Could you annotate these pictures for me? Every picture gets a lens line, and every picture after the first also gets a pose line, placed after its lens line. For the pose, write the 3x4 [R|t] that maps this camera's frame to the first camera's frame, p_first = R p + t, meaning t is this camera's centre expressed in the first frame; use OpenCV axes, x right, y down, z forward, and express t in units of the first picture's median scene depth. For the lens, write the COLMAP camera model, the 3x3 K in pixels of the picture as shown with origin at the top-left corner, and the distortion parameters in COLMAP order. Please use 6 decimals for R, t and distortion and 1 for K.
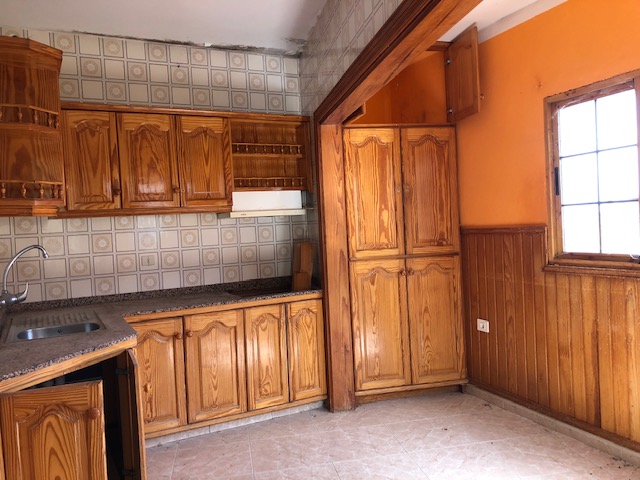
lens RADIAL K [[532.9, 0, 318.0], [0, 532.9, 242.8], [0, 0, 1]] dist [0.075738, -0.000998]
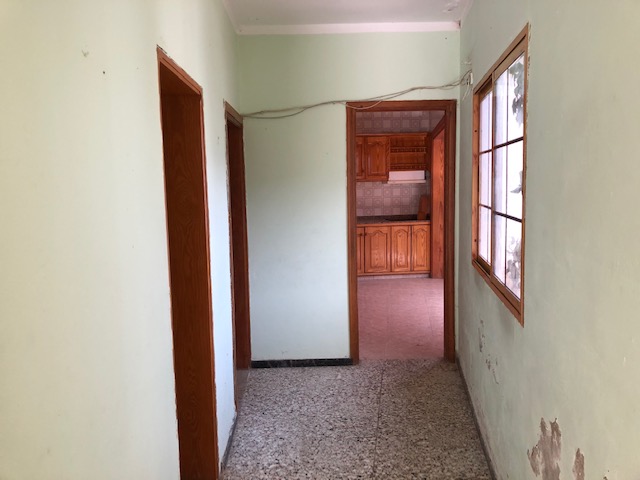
lens RADIAL K [[532.9, 0, 316.9], [0, 532.9, 239.8], [0, 0, 1]] dist [0.075738, -0.000998]
pose [[0.947809, 0.062361, -0.312681, 0.244247], [-0.037971, 0.995784, 0.083501, 0.007635], [0.316570, -0.067270, 0.946181, -1.098771]]
